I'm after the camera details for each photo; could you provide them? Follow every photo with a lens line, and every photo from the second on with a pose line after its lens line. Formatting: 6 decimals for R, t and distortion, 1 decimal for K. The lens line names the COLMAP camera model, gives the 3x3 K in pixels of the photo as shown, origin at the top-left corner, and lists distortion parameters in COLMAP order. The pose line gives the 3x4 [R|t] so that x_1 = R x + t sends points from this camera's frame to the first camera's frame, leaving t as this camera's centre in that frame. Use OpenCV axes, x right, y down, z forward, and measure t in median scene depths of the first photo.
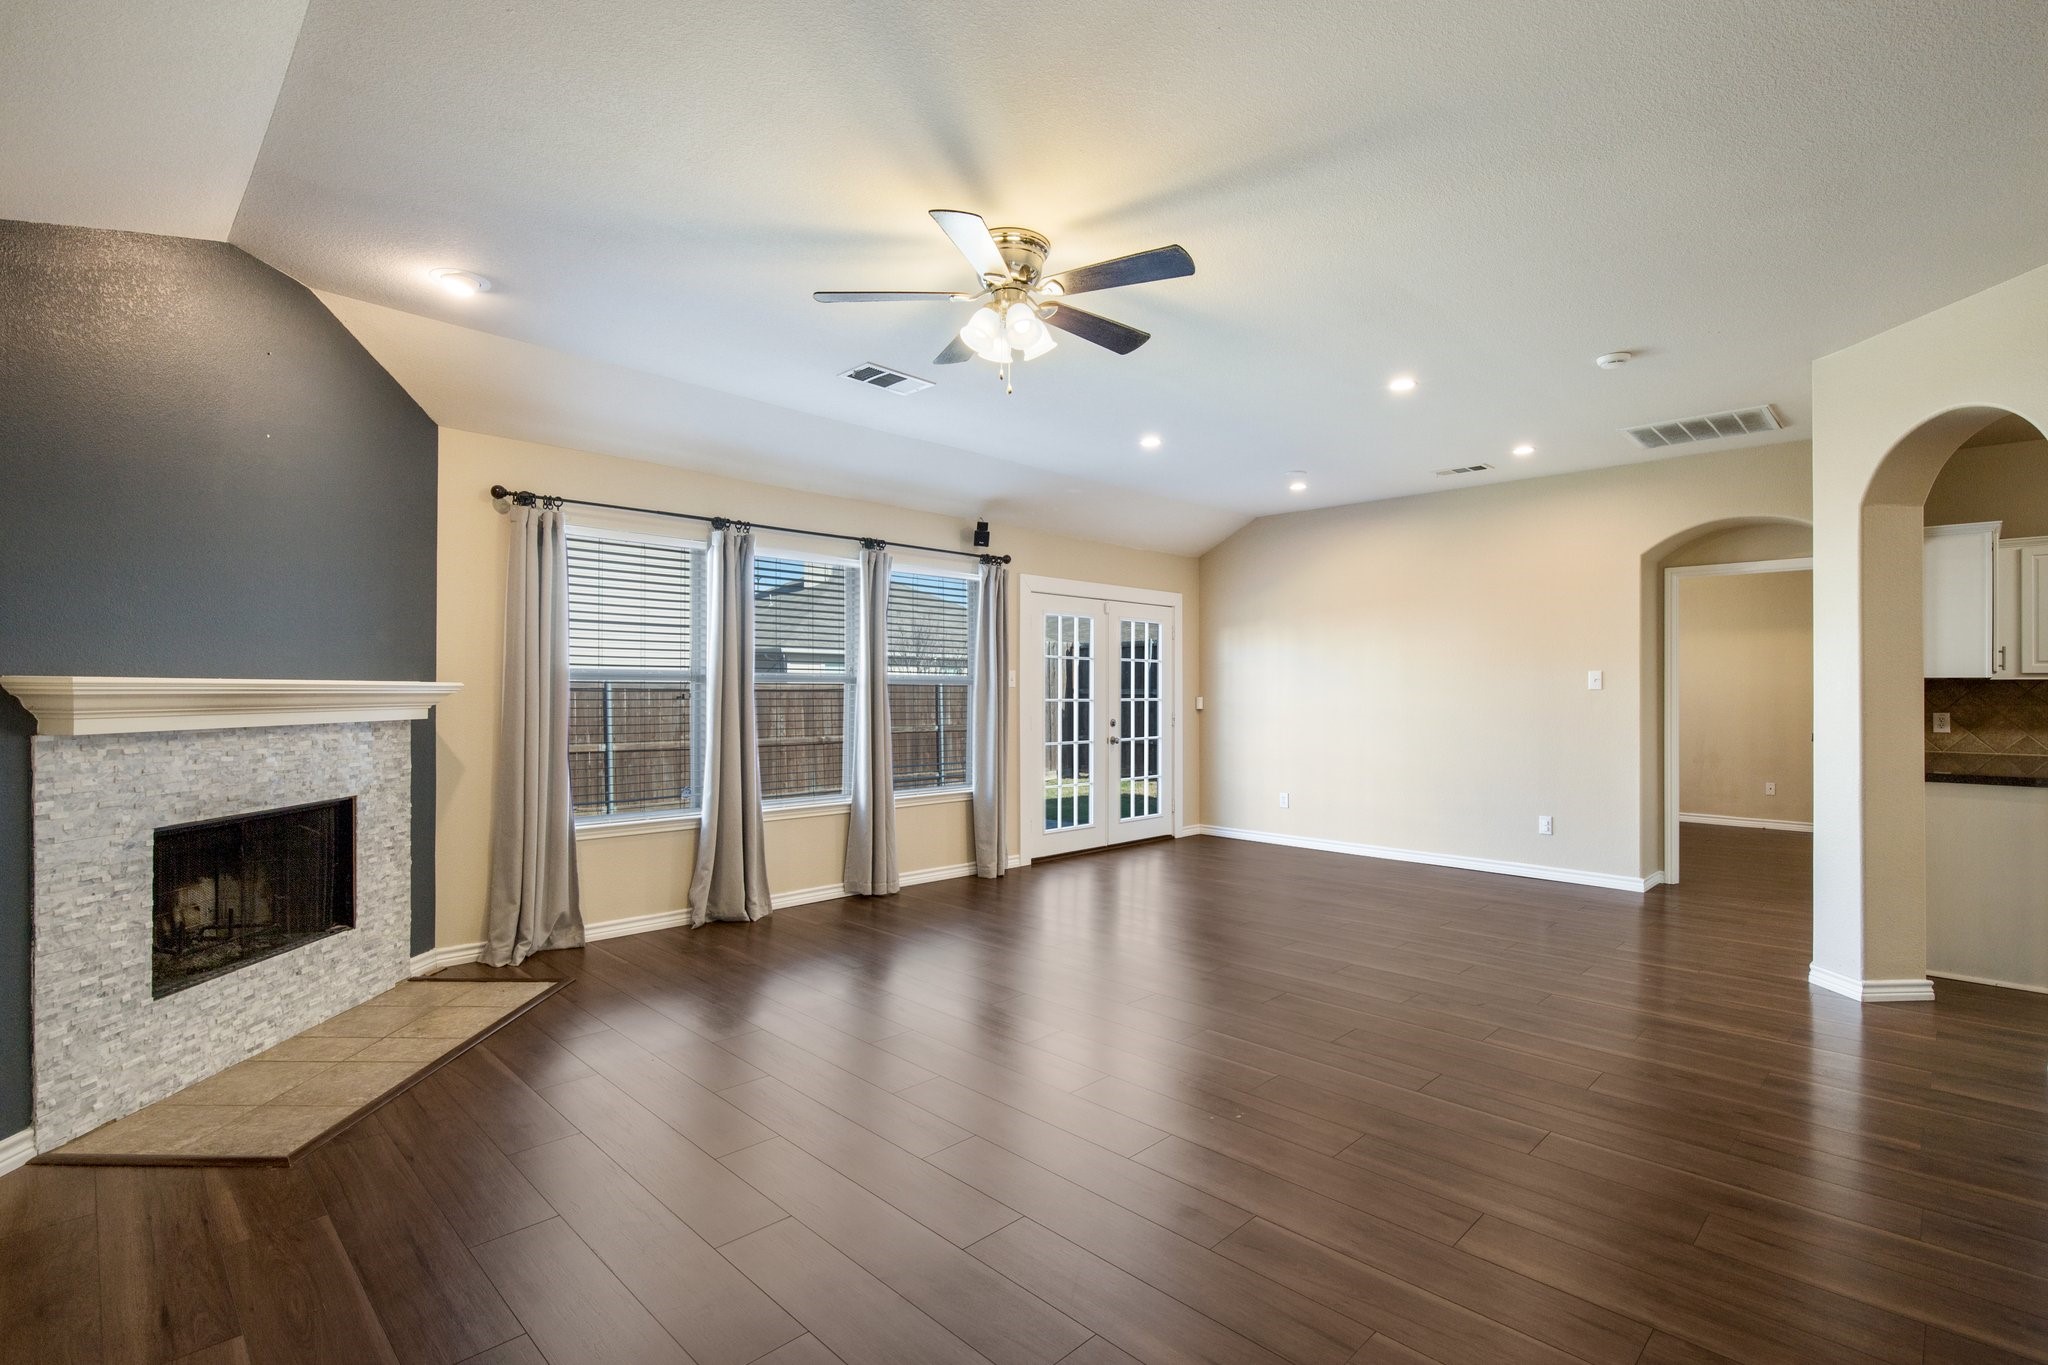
lens RADIAL K [[981.2, 0, 1024.0], [0, 981.2, 682.5], [0, 0, 1]] dist [-0.001991, 0.000089]
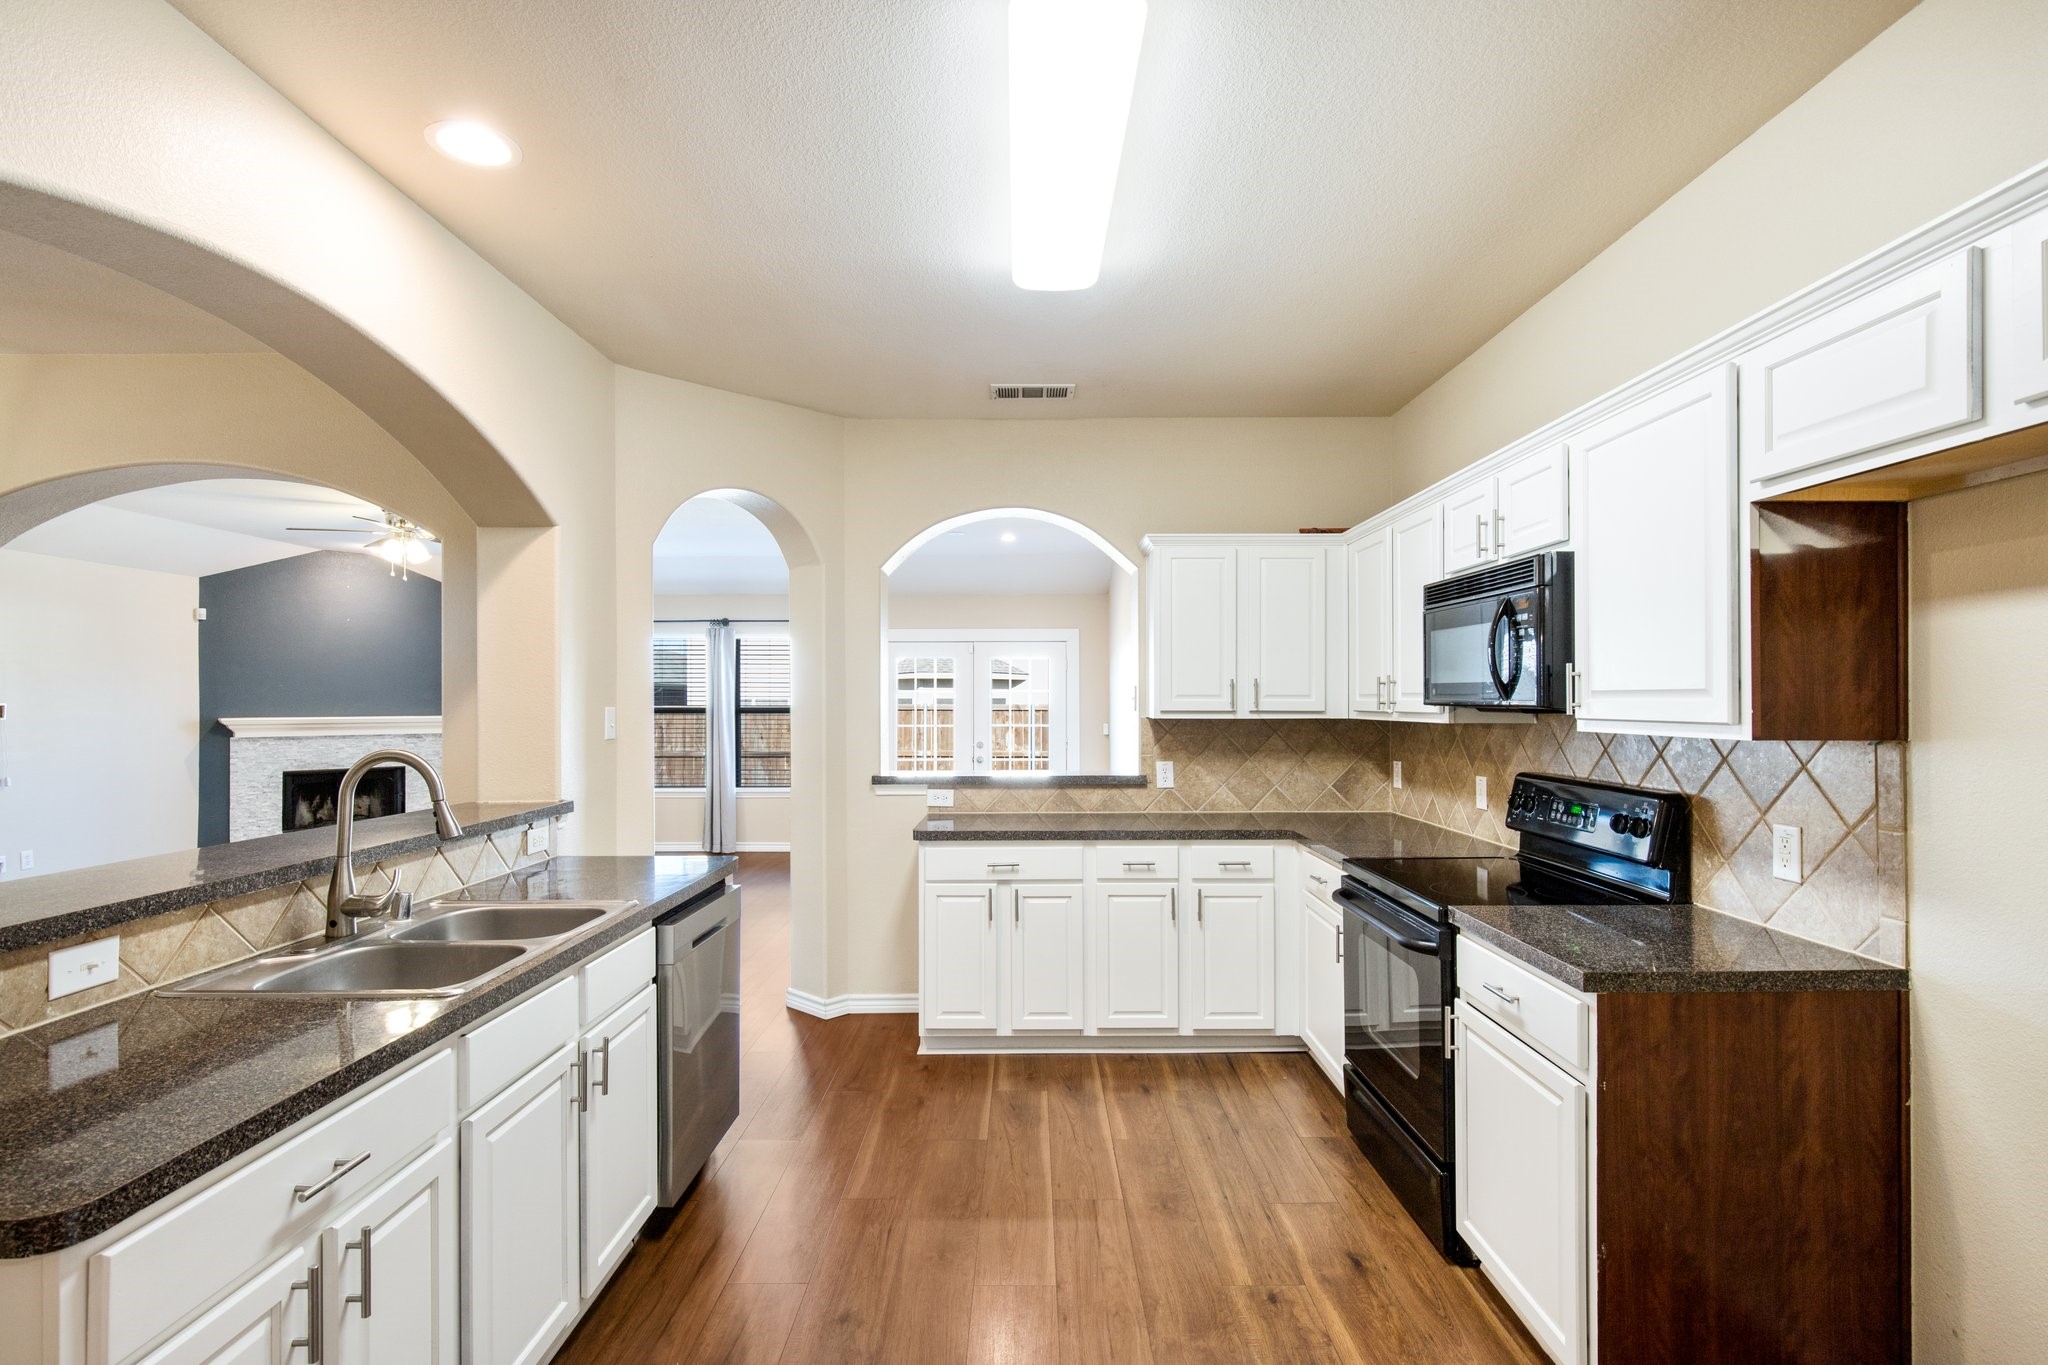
lens RADIAL K [[990.0, 0, 1040.5], [0, 990.0, 692.5], [0, 0, 1]] dist [-0.001142, -0.000334]
pose [[0.703468, -0.009109, -0.710669, 1.401955], [0.009379, 0.999950, -0.003533, -0.024460], [0.710665, -0.004180, 0.703518, 0.292581]]
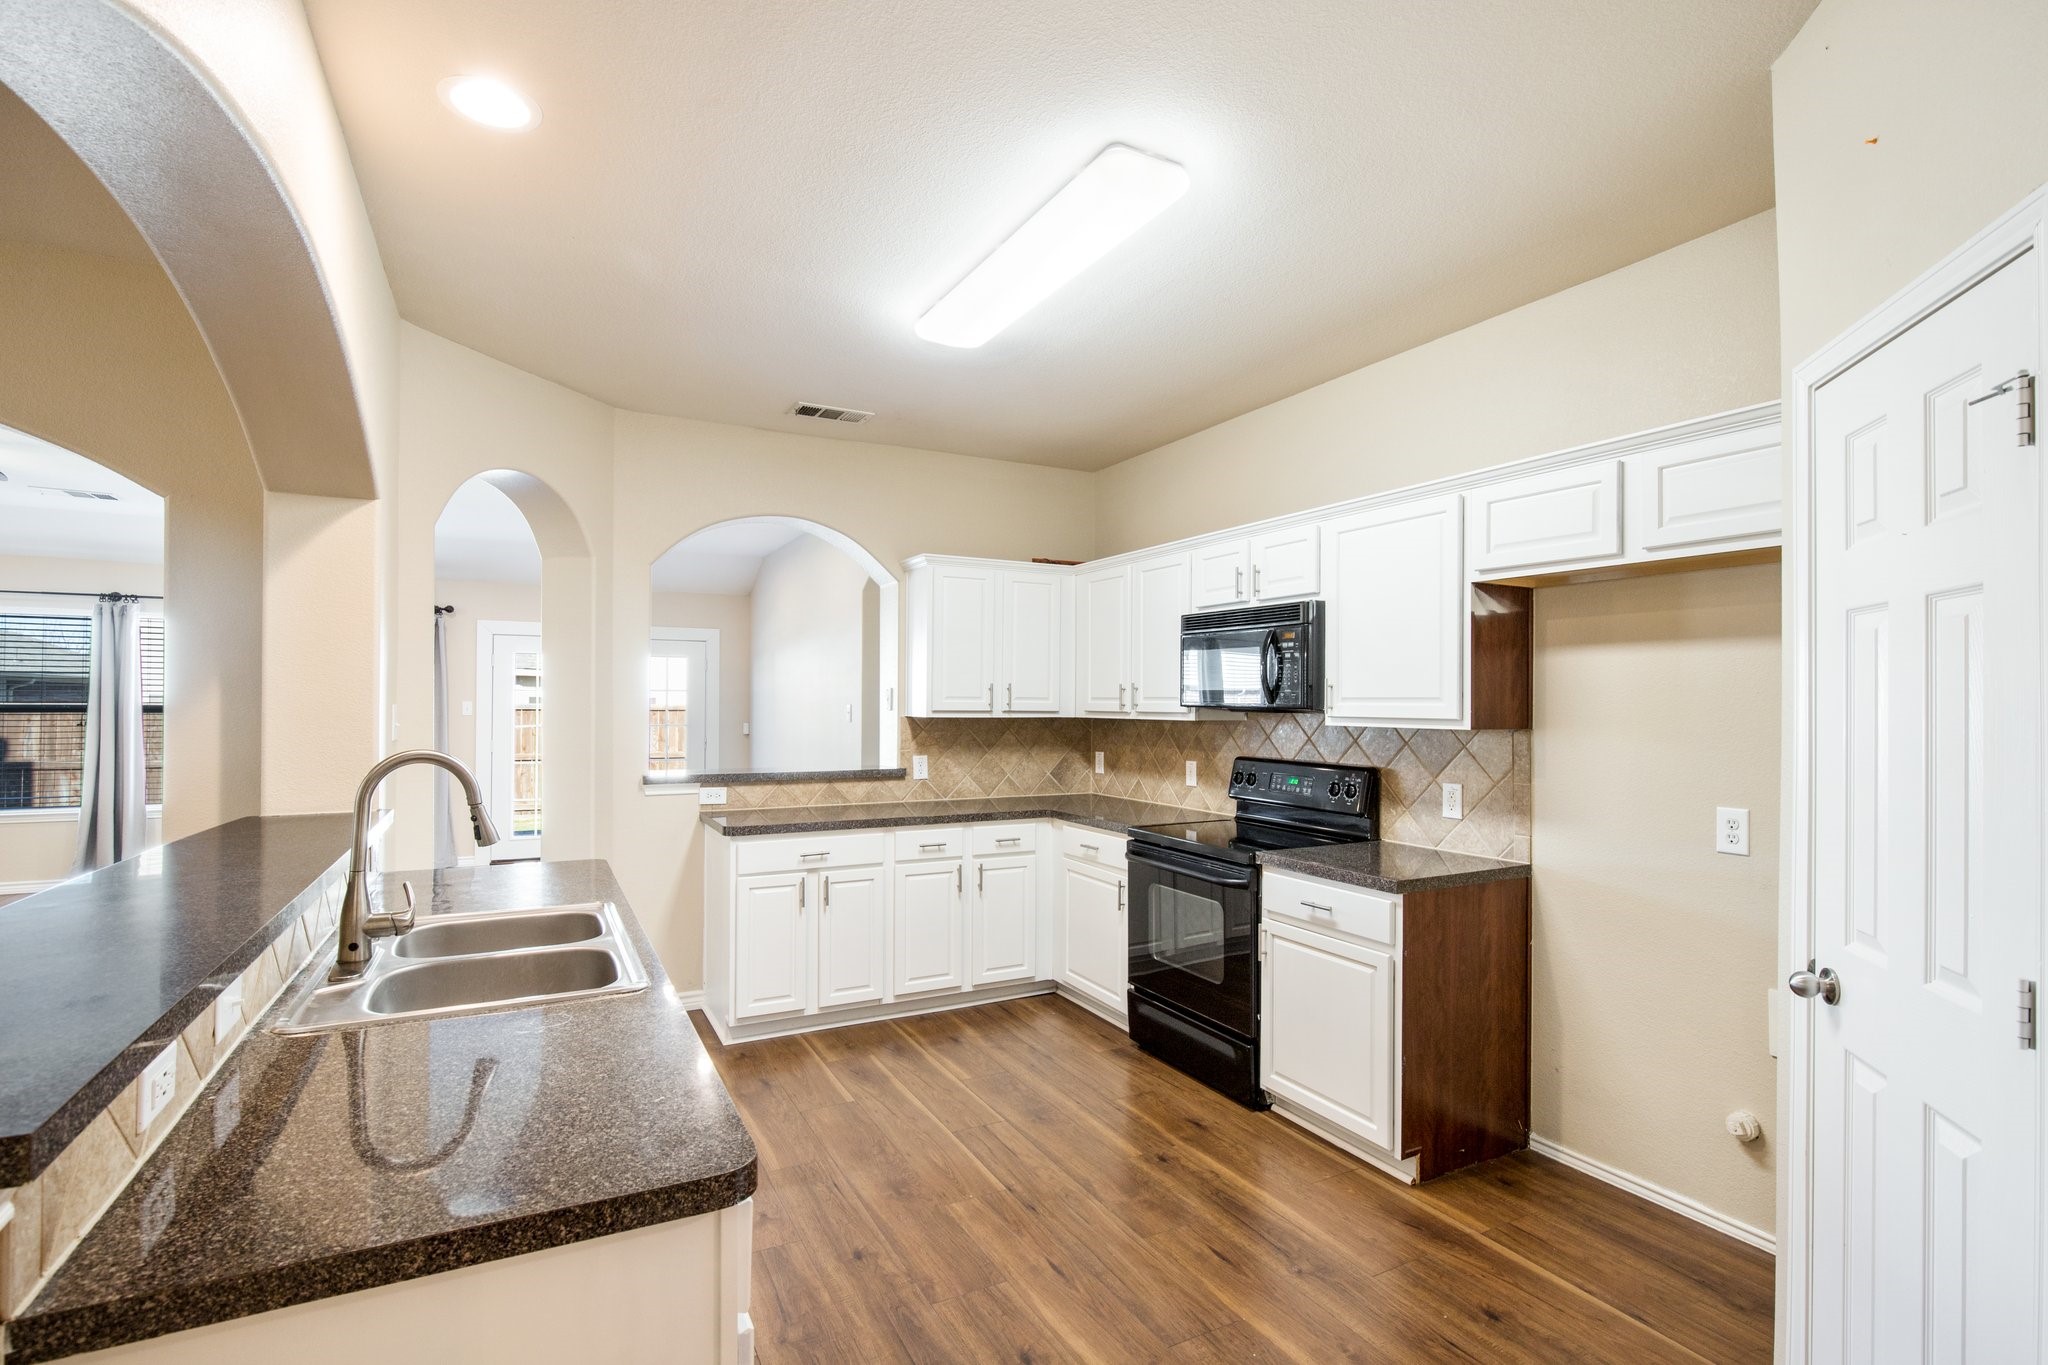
lens RADIAL K [[957.4, 0, 1031.2], [0, 957.4, 691.6], [0, 0, 1]] dist [-0.008964, 0.000579]
pose [[0.954373, 0.000421, -0.298618, 1.249151], [-0.001510, 0.999993, -0.003419, -0.026018], [0.298614, 0.003714, 0.954367, 0.115220]]
